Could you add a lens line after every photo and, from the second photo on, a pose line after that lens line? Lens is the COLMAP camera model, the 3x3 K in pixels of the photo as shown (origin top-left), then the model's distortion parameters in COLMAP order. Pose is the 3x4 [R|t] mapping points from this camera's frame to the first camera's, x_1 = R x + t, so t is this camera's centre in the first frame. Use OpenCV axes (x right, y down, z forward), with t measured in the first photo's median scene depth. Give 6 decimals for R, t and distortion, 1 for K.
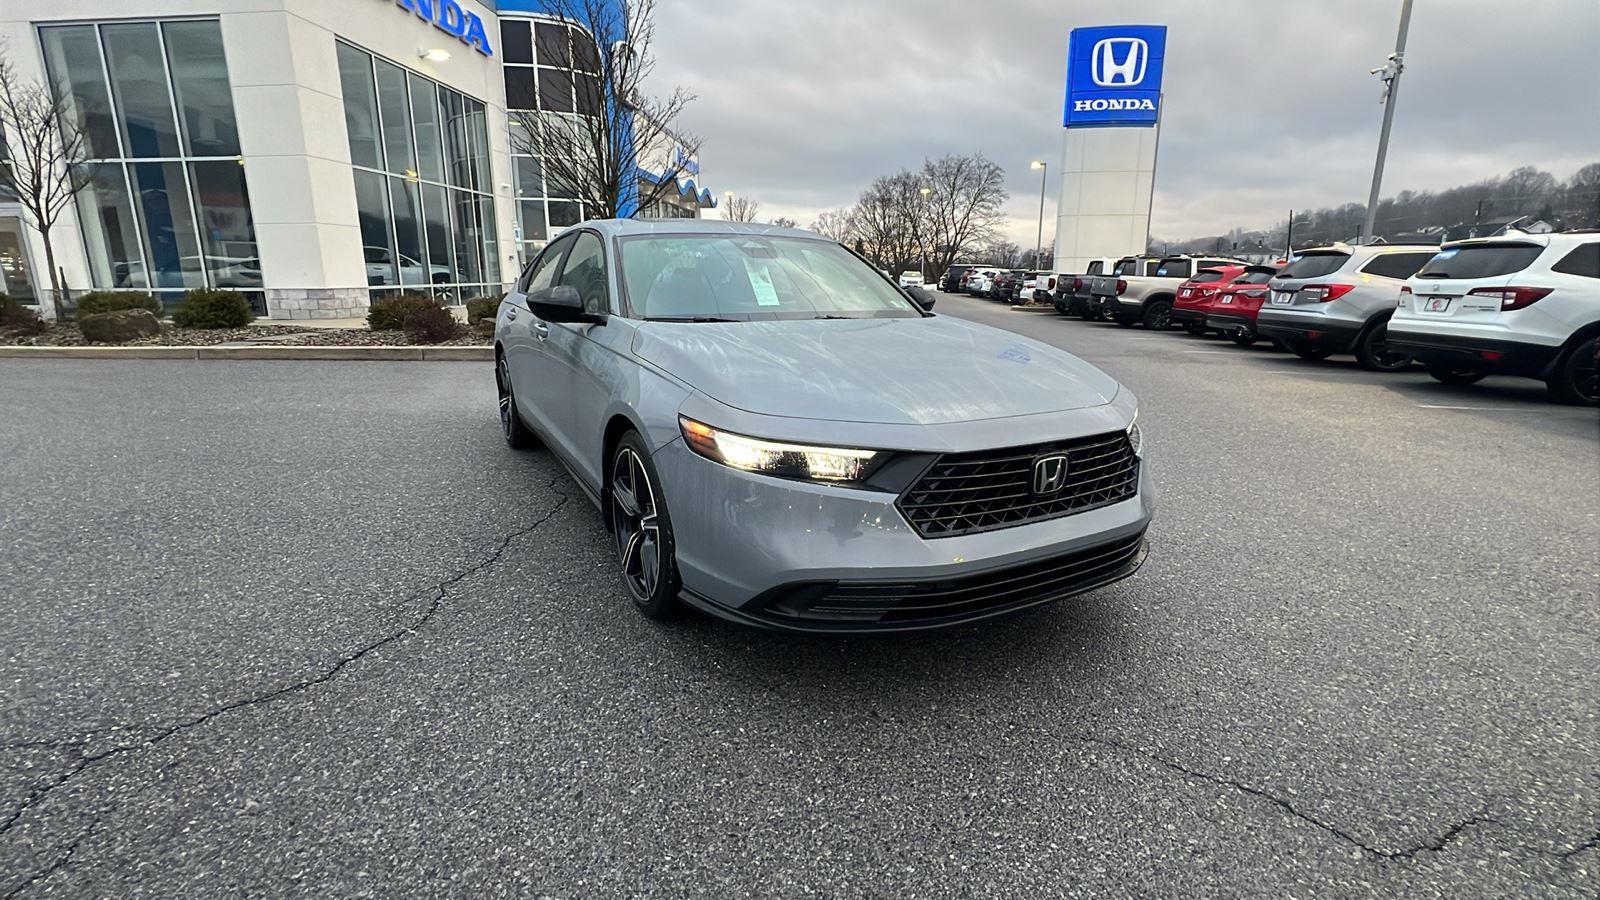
lens RADIAL K [[735.0, 0, 796.0], [0, 735.0, 445.5], [0, 0, 1]] dist [-0.002552, 0.000777]
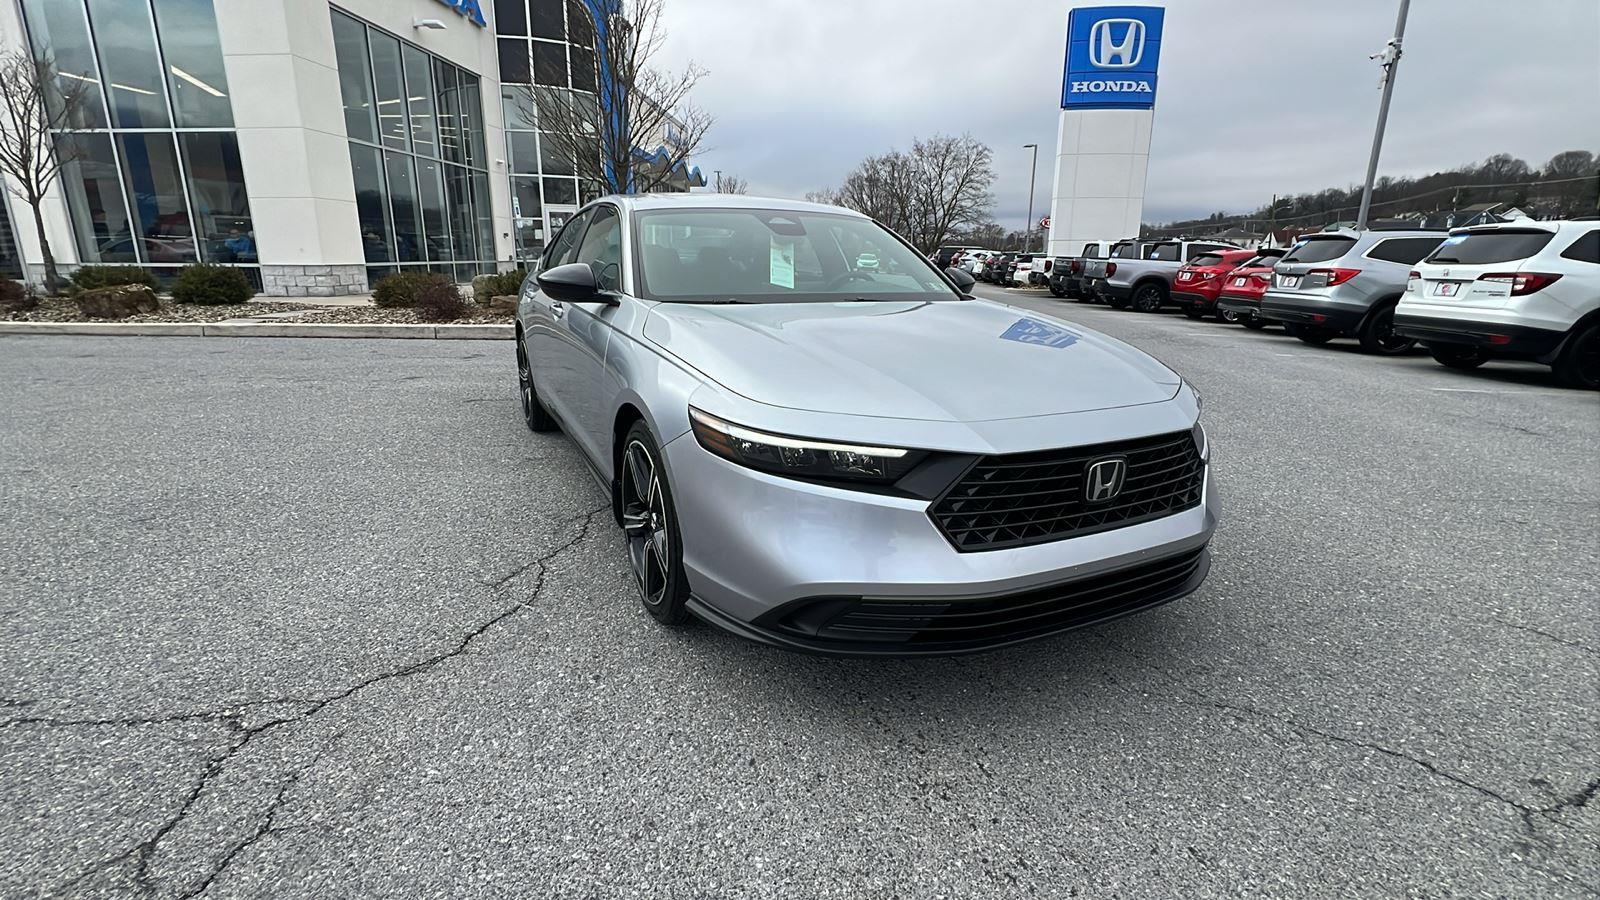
lens RADIAL K [[735.0, 0, 796.0], [0, 735.0, 445.5], [0, 0, 1]] dist [-0.002552, 0.000777]
pose [[0.999729, 0.002340, 0.023166, -0.021208], [-0.002924, 0.999679, 0.025176, 0.000736], [-0.023100, -0.025237, 0.999415, -0.001208]]
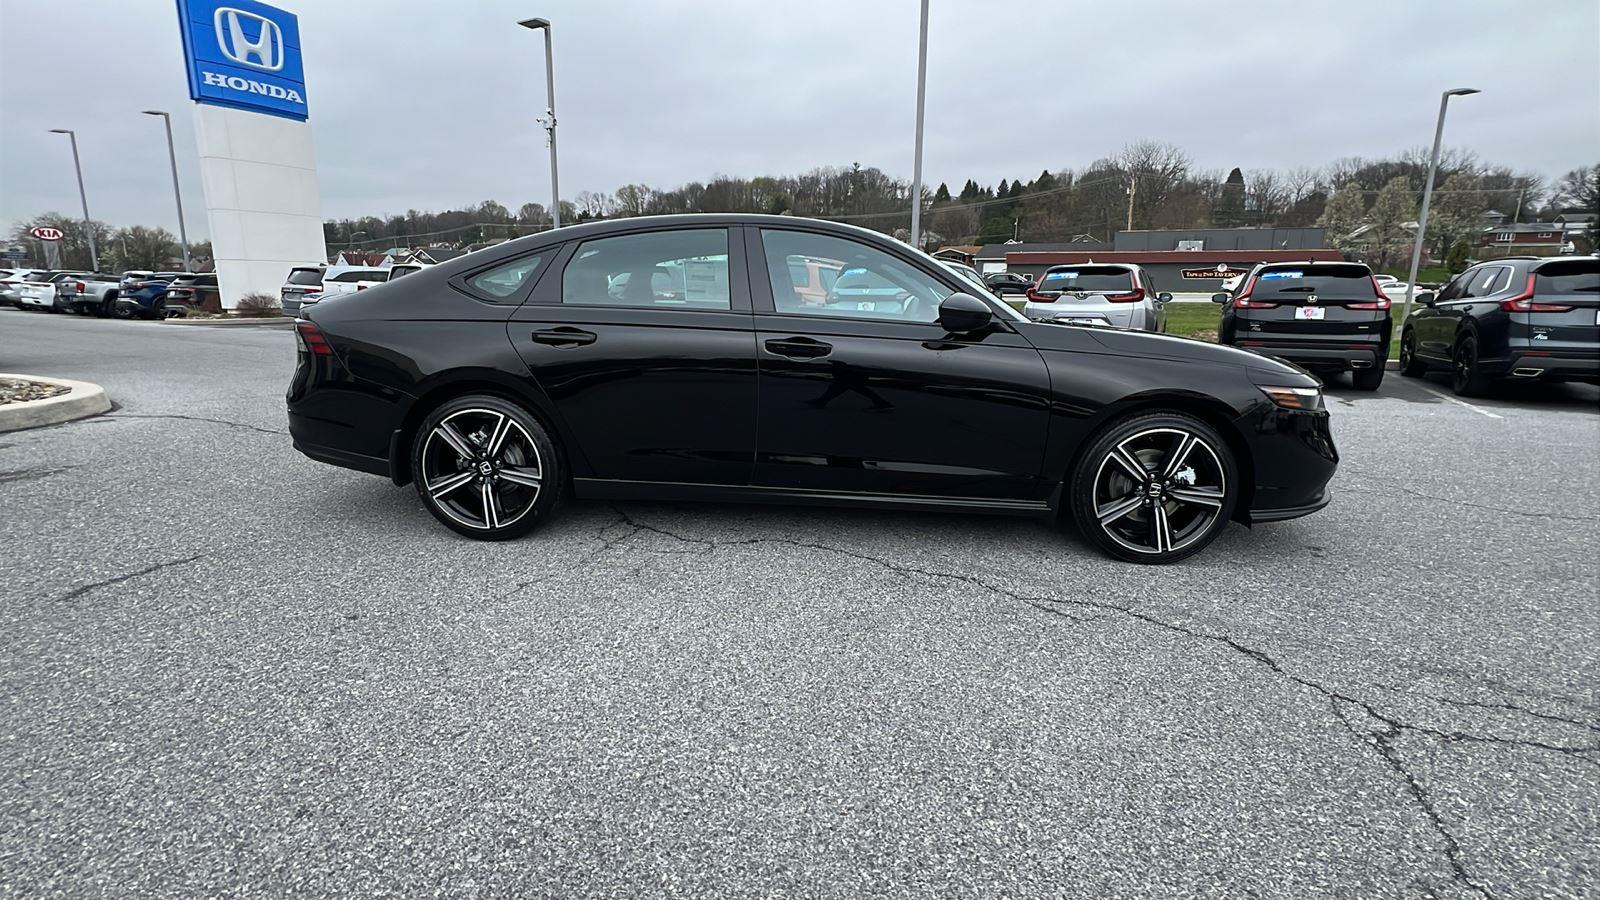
lens RADIAL K [[734.4, 0, 796.4], [0, 734.4, 445.5], [0, 0, 1]] dist [-0.001537, 0.000106]
pose [[0.413844, -0.187322, 0.890867, -0.195982], [0.195175, 0.974102, 0.114158, -0.024224], [-0.889179, 0.126631, 0.439687, 0.110865]]
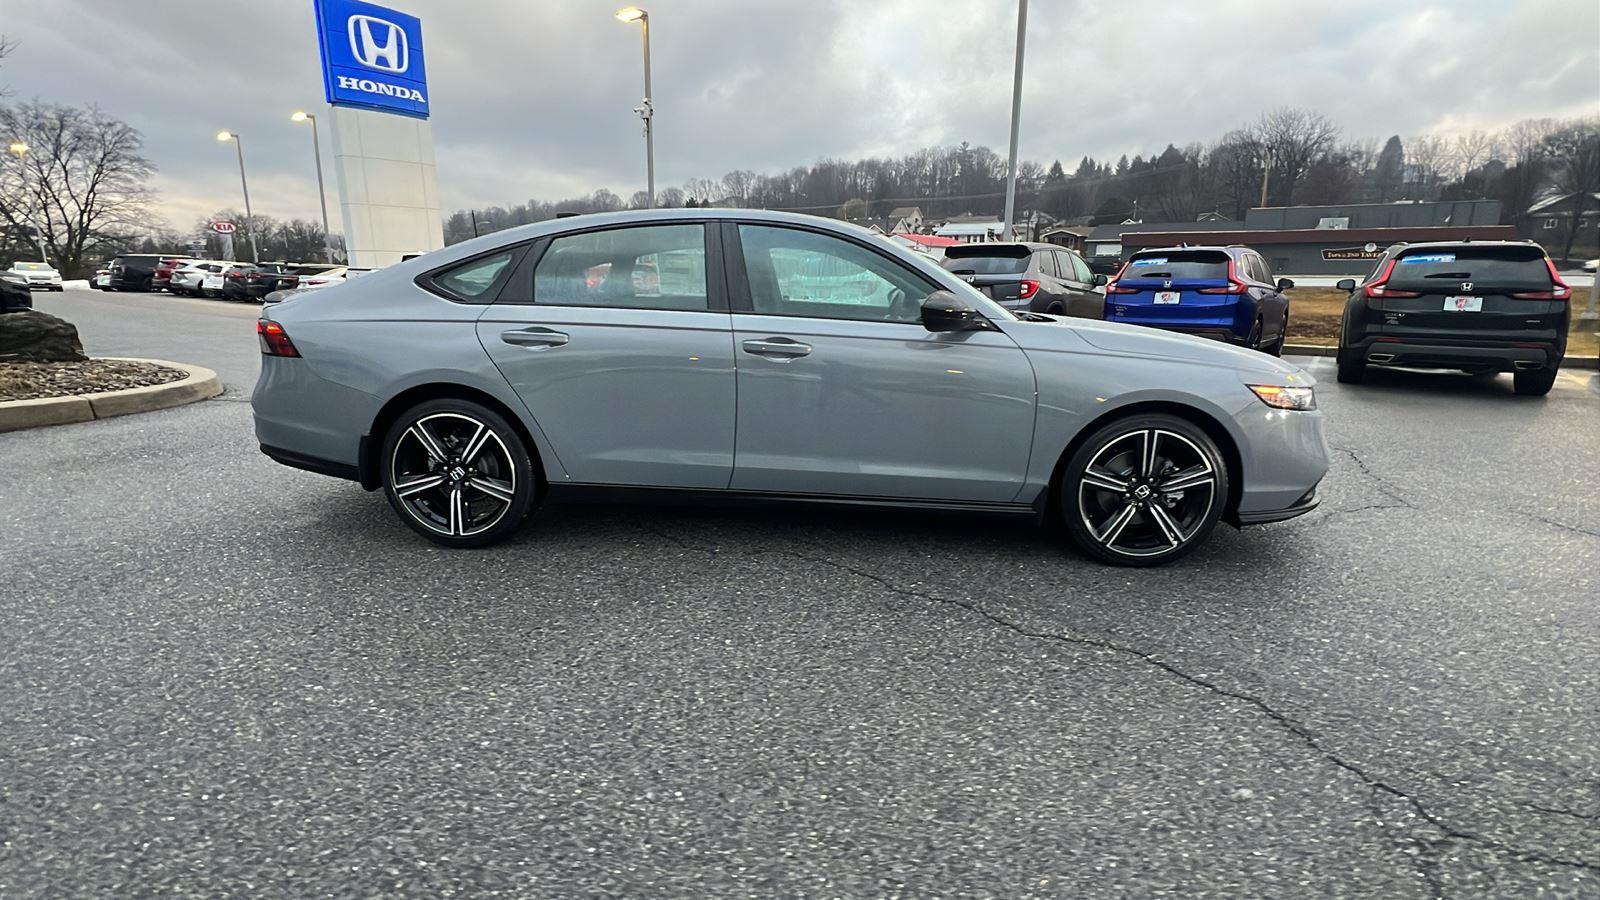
lens RADIAL K [[735.0, 0, 796.0], [0, 735.0, 445.5], [0, 0, 1]] dist [-0.002552, 0.000777]
pose [[0.534348, -0.192868, 0.822966, -0.178657], [0.186353, 0.976544, 0.107861, -0.024160], [-0.824466, 0.095727, 0.557756, 0.097838]]
